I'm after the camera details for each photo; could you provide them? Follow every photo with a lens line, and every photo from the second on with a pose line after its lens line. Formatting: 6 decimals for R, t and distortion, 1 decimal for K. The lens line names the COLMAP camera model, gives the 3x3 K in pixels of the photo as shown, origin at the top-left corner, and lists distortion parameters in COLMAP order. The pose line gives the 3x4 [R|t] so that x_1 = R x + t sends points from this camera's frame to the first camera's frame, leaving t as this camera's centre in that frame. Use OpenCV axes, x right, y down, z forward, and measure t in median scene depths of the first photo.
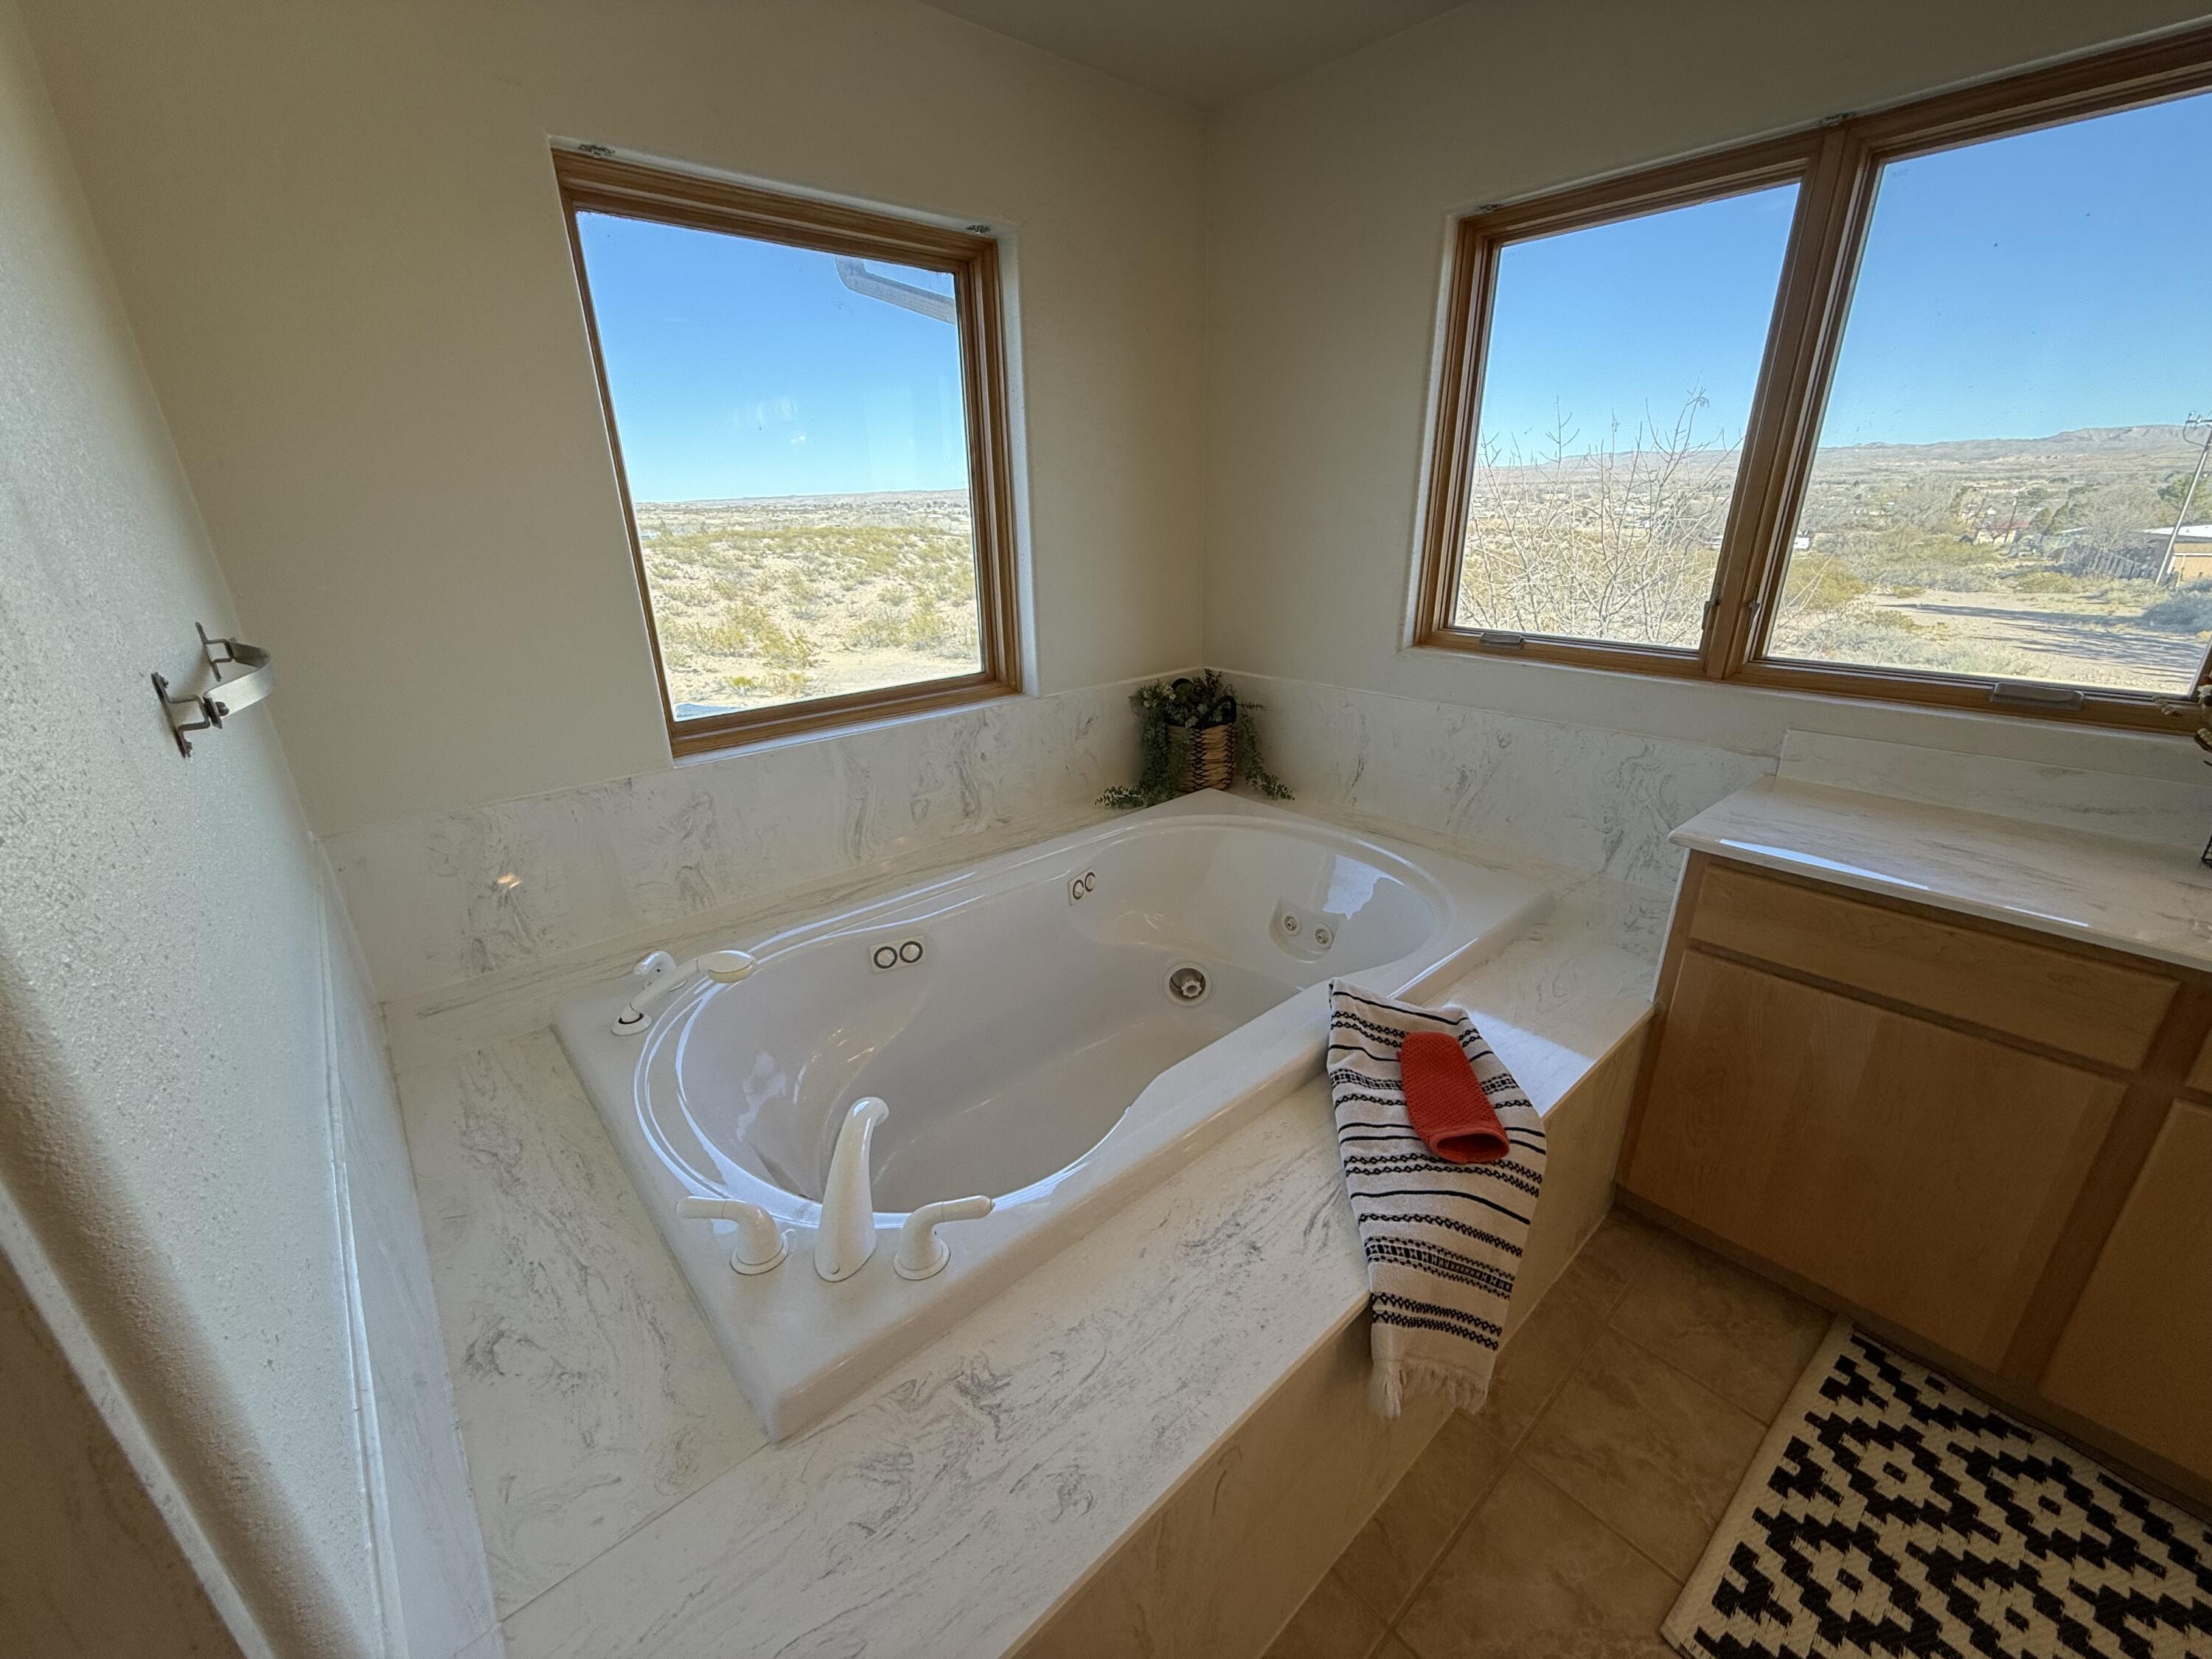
lens RADIAL K [[878.8, 0, 1101.7], [0, 878.8, 826.0], [0, 0, 1]] dist [-0.000919, 0.000220]
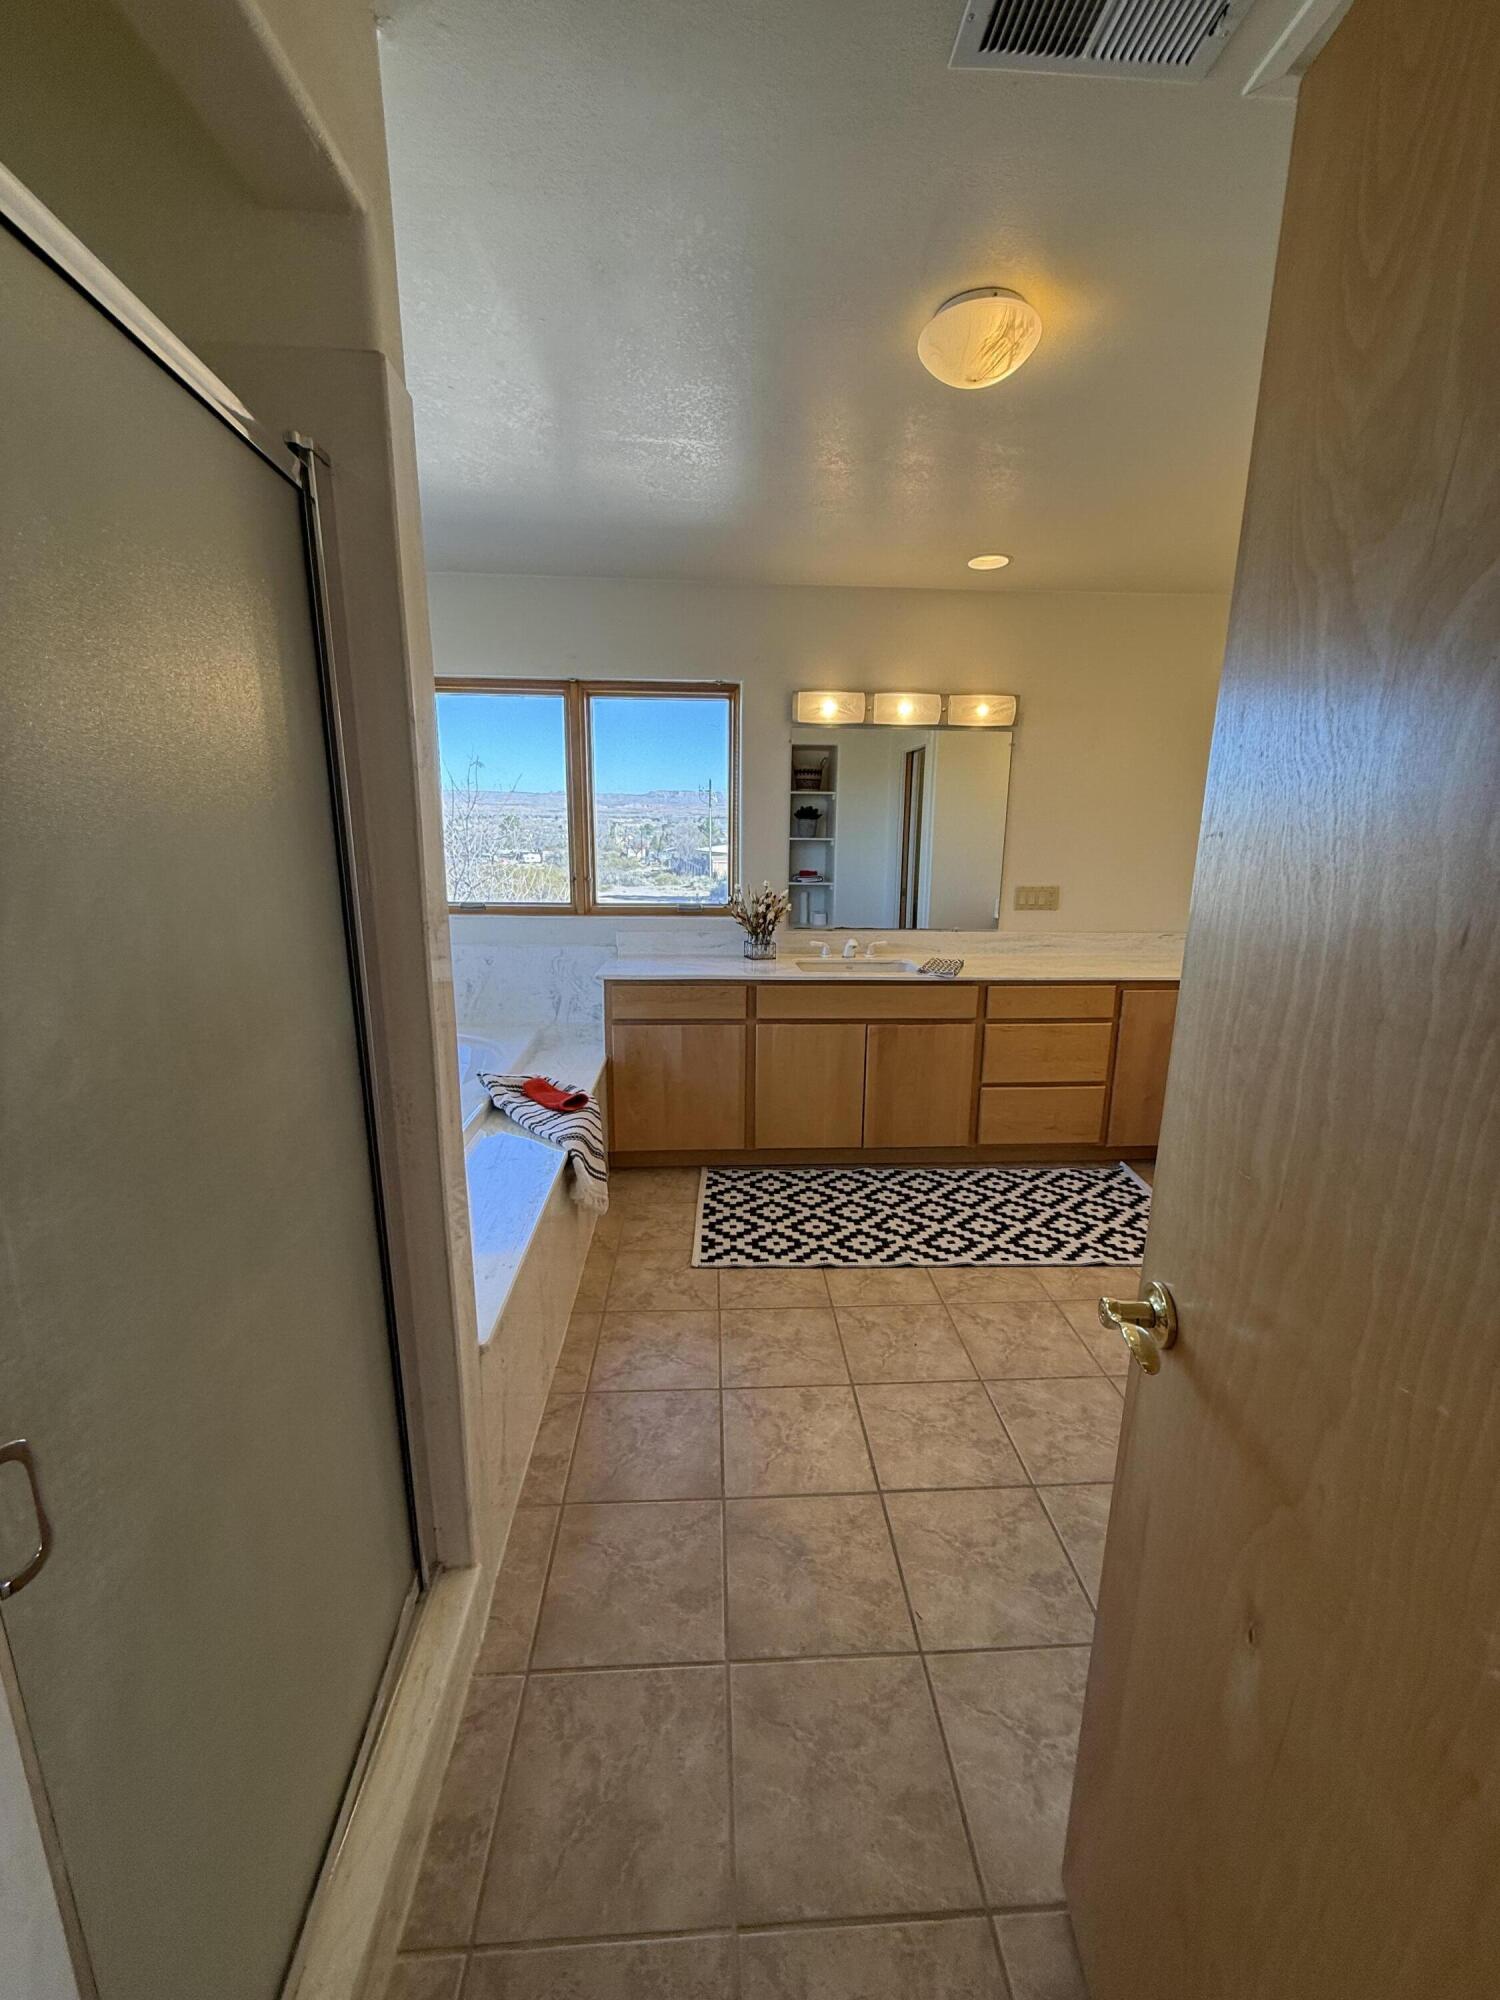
lens RADIAL K [[794.5, 0, 755.0], [0, 794.5, 994.9], [0, 0, 1]] dist [-0.000919, 0.000220]
pose [[0.610058, -0.142880, 0.779368, -0.609493], [0.252488, 0.967387, -0.020288, 0.177789], [-0.751052, 0.209158, 0.626238, -0.498400]]
